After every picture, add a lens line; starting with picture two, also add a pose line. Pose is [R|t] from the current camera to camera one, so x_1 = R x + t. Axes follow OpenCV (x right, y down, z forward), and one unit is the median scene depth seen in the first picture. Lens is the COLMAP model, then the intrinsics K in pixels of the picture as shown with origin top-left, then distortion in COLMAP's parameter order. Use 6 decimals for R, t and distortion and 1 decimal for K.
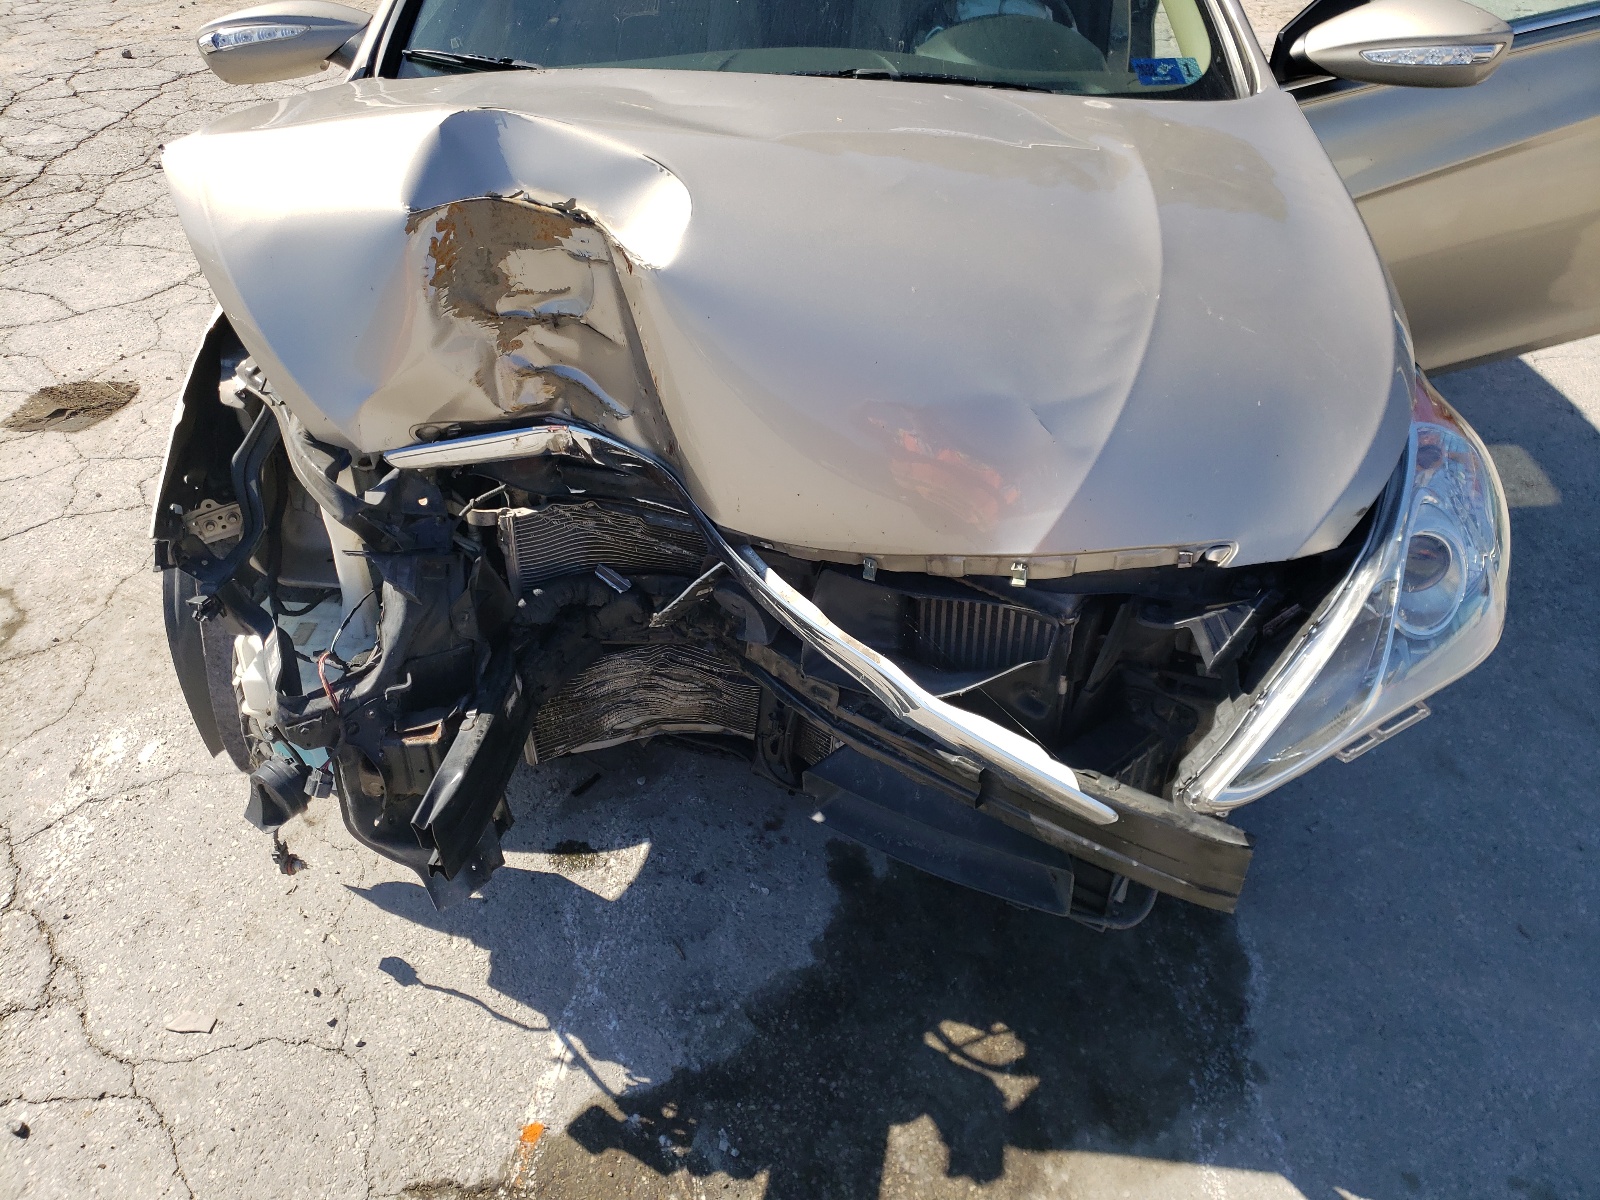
lens RADIAL K [[1237.0, 0, 800.0], [0, 1237.0, 600.0], [0, 0, 1]] dist [0.015578, 0.001288]
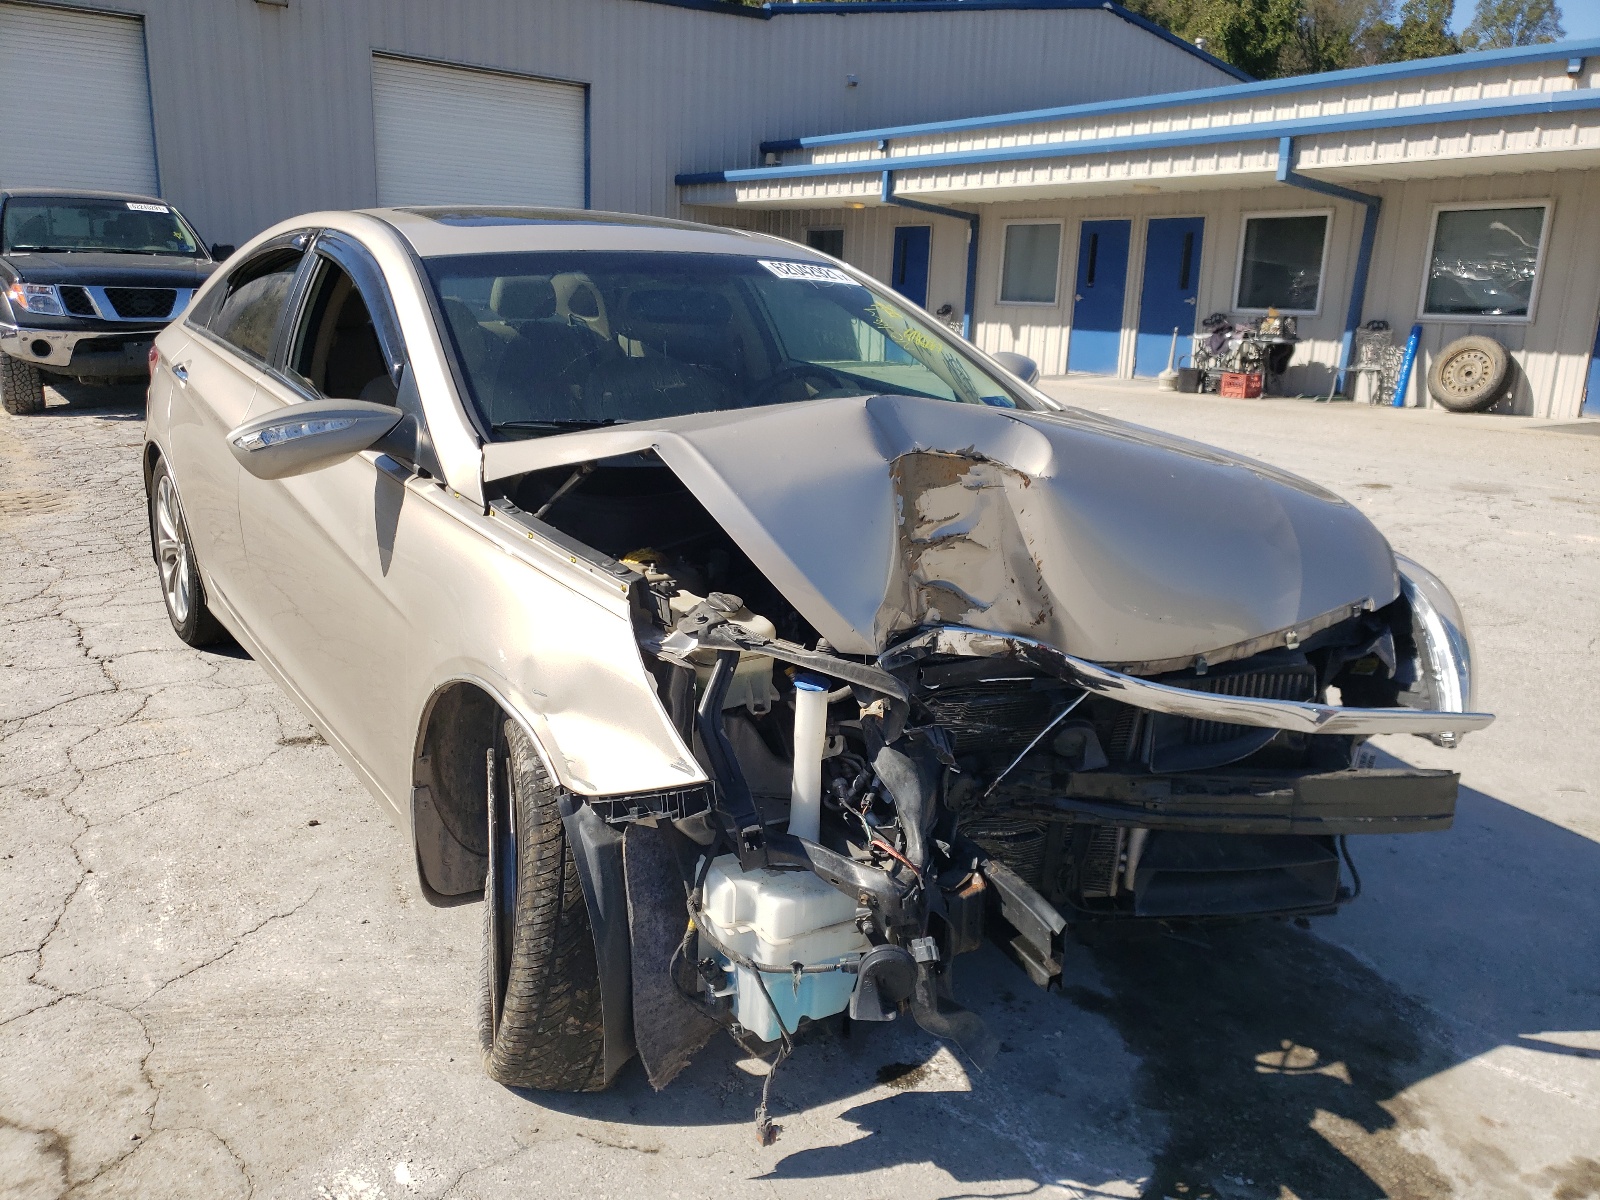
lens RADIAL K [[1280.5, 0, 800.0], [0, 1280.5, 600.0], [0, 0, 1]] dist [0.010539, 0.011625]
pose [[0.812214, -0.148452, 0.564154, -0.997273], [0.337551, 0.908336, -0.246952, 0.100347], [-0.475781, 0.391009, 0.787873, 0.038372]]
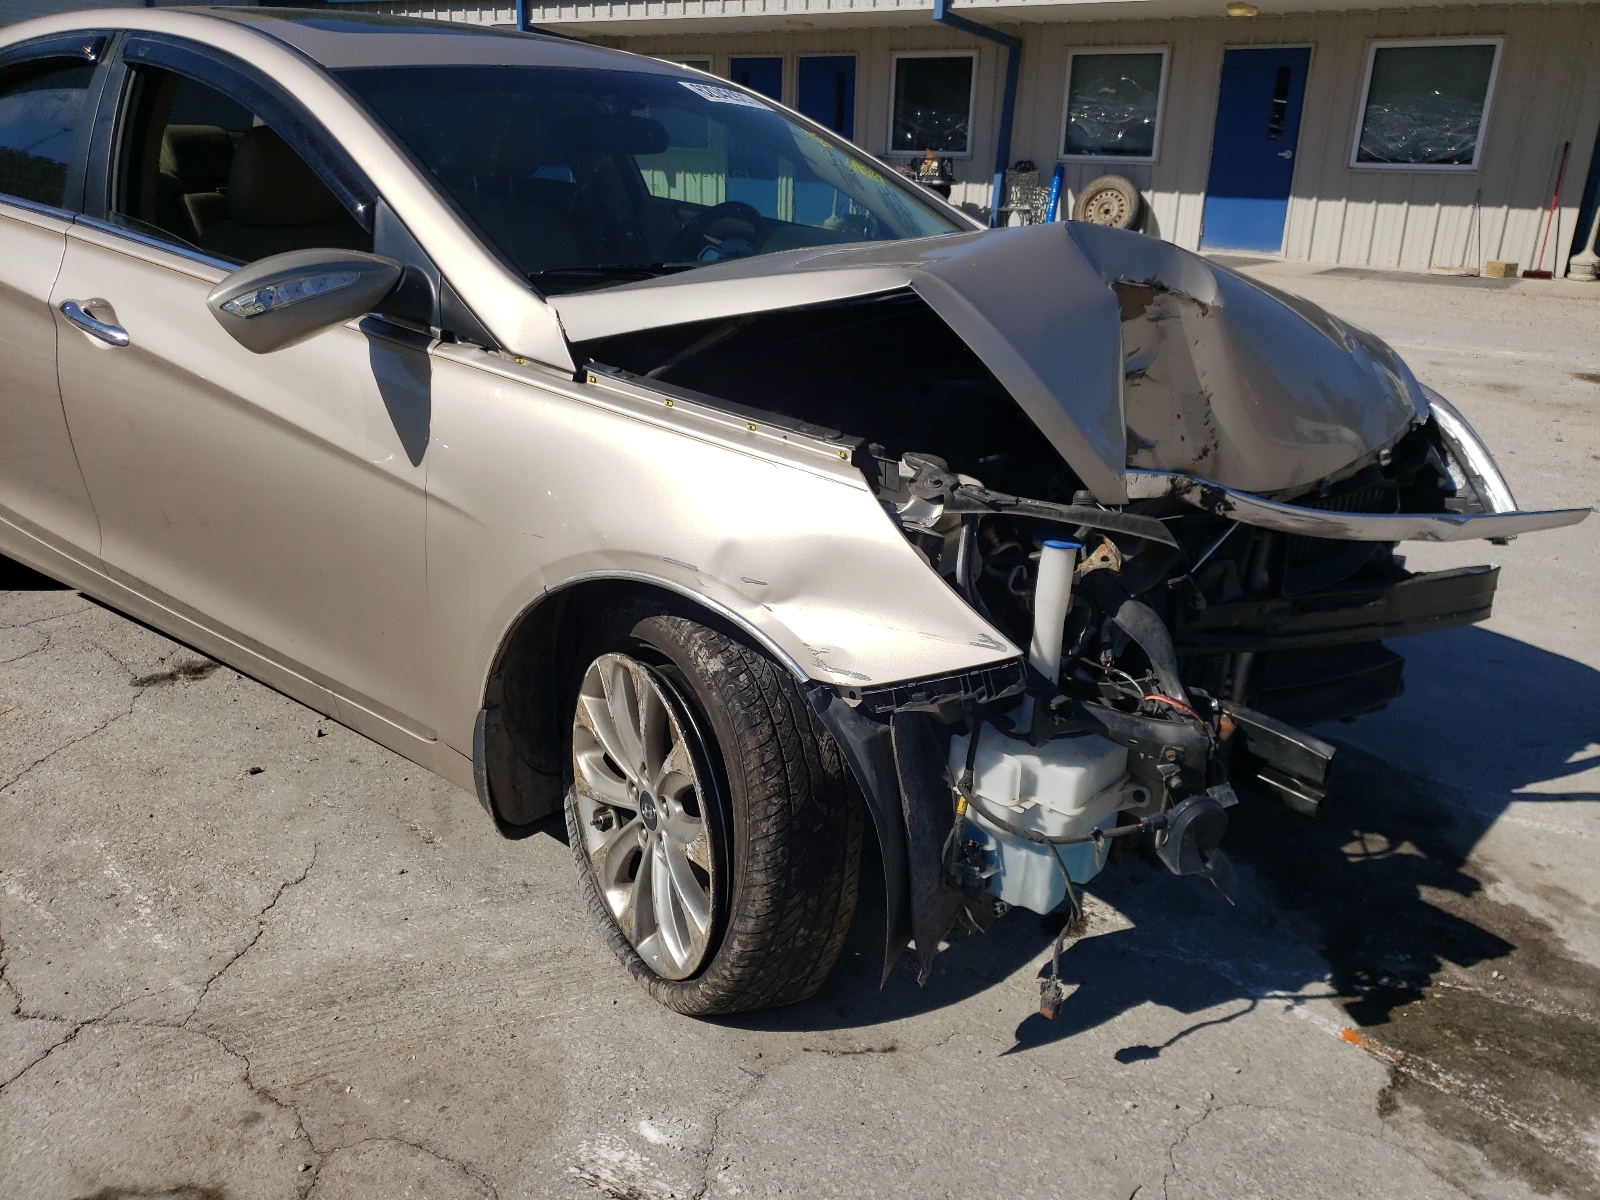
lens RADIAL K [[1277.4, 0, 829.3], [0, 1277.4, 605.1], [0, 0, 1]] dist [0.028268, -0.001774]
pose [[0.585990, -0.290979, 0.756272, -1.287448], [0.465247, 0.884955, -0.020002, -0.127819], [-0.663446, 0.363574, 0.653952, 0.409697]]
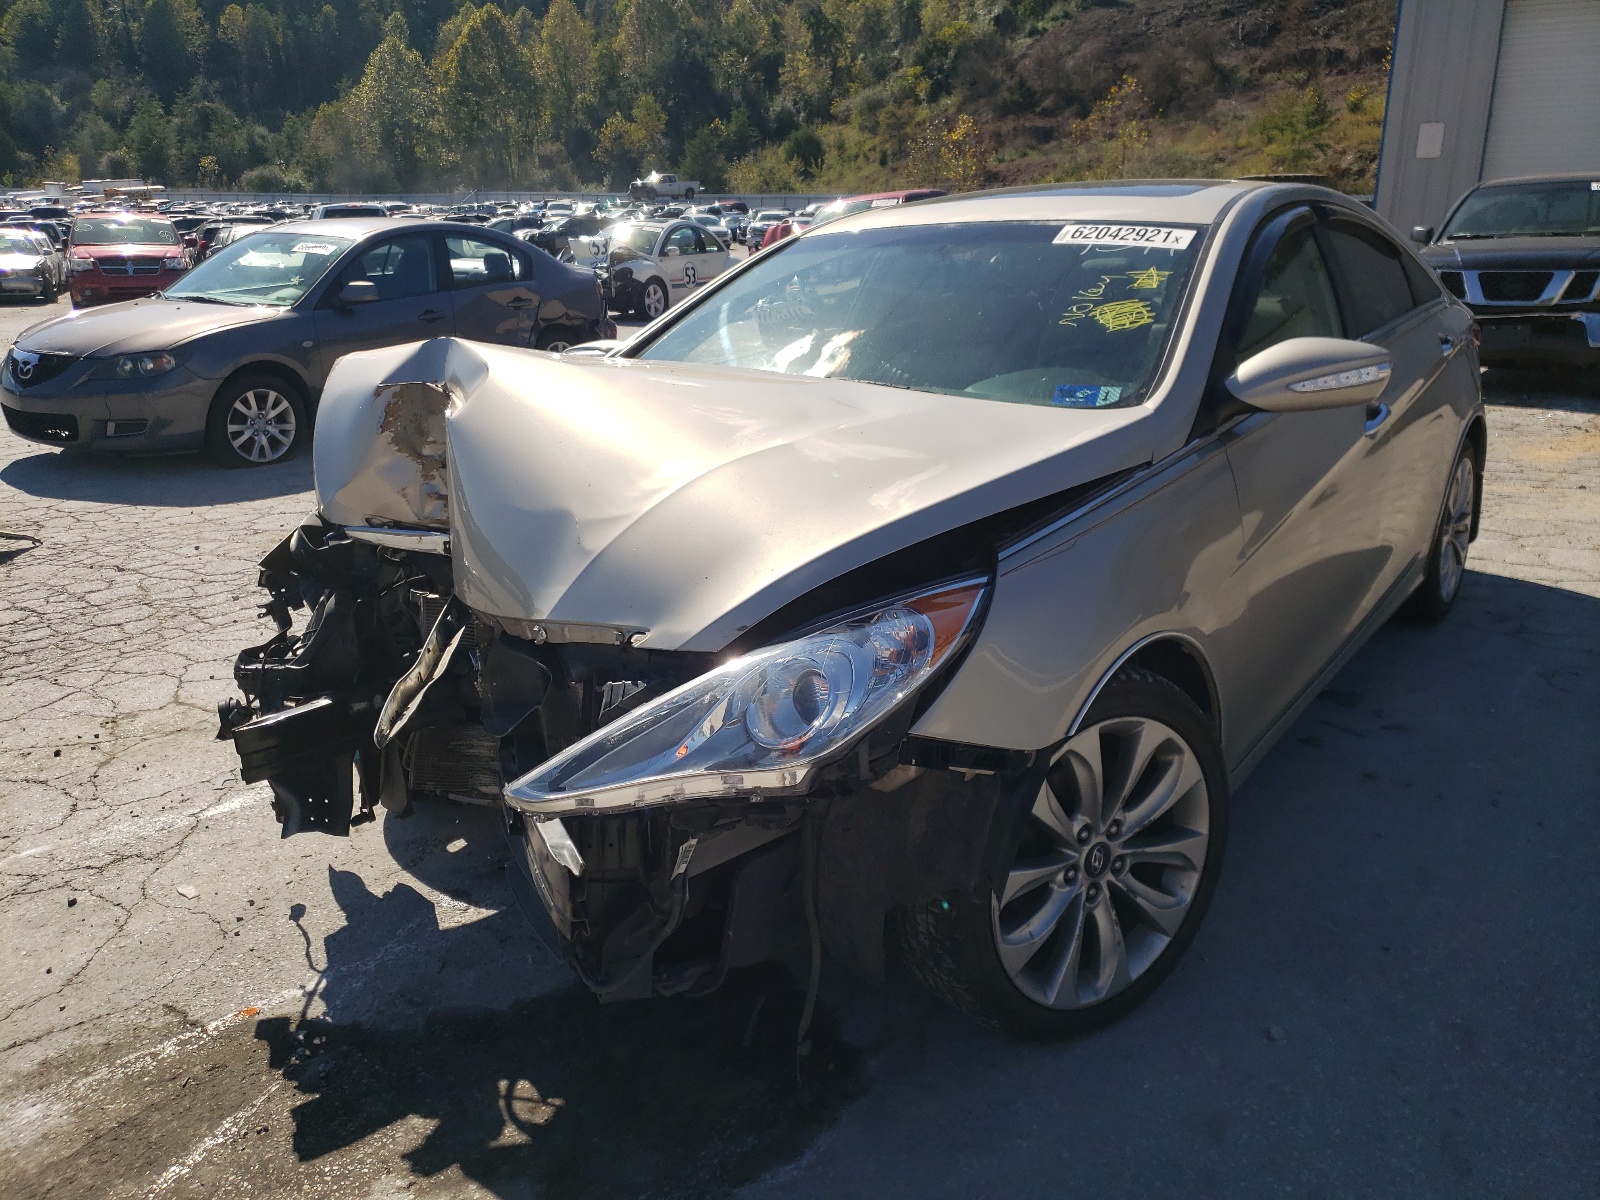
lens RADIAL K [[1280.5, 0, 800.0], [0, 1280.5, 600.0], [0, 0, 1]] dist [0.010539, 0.011625]
pose [[0.783567, 0.127666, -0.608049, 1.062436], [-0.337511, 0.909133, -0.244055, 0.160098], [0.521640, 0.396457, 0.755456, 0.083799]]
